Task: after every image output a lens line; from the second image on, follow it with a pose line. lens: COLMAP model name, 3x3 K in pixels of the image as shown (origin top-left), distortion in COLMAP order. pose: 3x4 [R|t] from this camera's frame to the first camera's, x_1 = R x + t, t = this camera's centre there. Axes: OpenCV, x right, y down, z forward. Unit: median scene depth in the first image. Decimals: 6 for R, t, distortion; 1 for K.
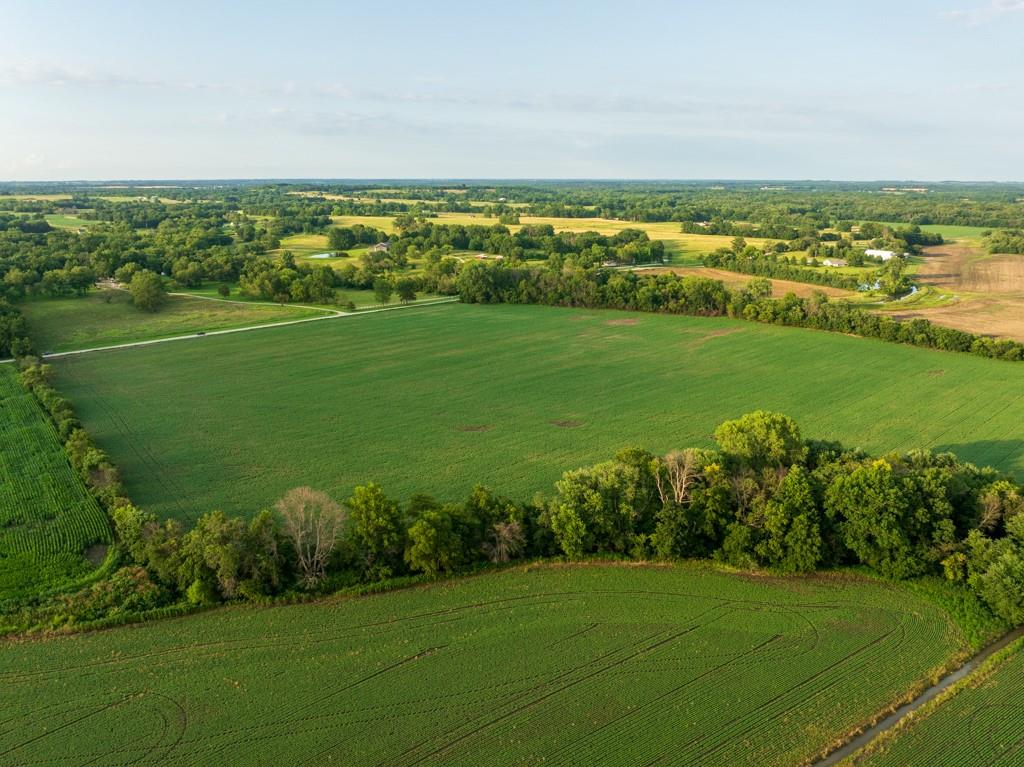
lens RADIAL K [[717.6, 0, 507.6], [0, 717.6, 378.8], [0, 0, 1]] dist [-0.038919, 0.003769]
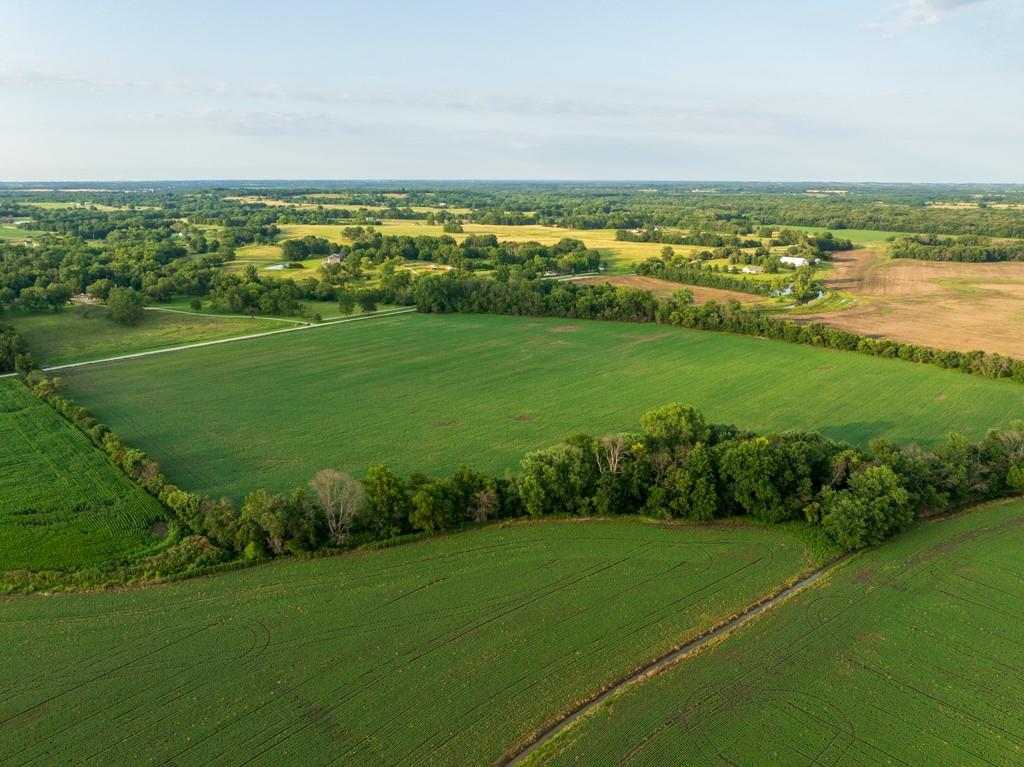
lens RADIAL K [[717.6, 0, 507.6], [0, 717.6, 378.8], [0, 0, 1]] dist [-0.038919, 0.003769]
pose [[0.996383, -0.021111, 0.082307, -0.022686], [0.021203, 0.999775, -0.000246, -0.002040], [-0.082284, 0.001990, 0.996607, -0.113498]]
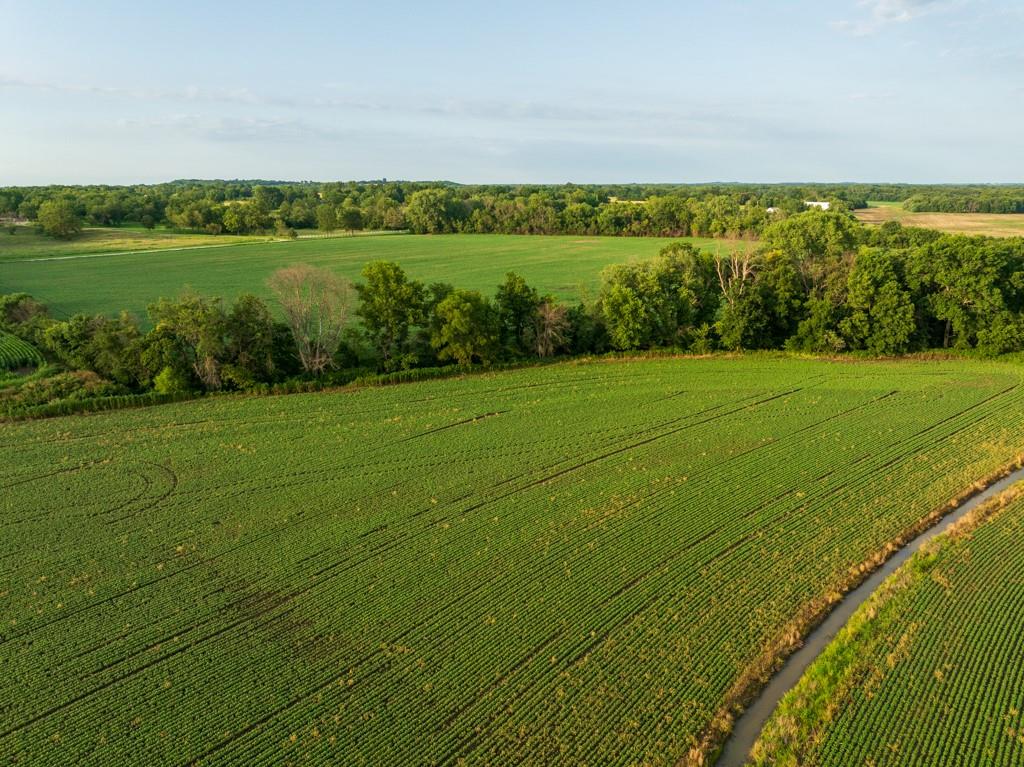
lens RADIAL K [[717.6, 0, 507.6], [0, 717.6, 378.8], [0, 0, 1]] dist [-0.038919, 0.003769]
pose [[0.993729, -0.032439, 0.107003, -0.050246], [0.033367, 0.999419, -0.006896, 0.101809], [-0.106717, 0.010423, 0.994235, 0.064104]]
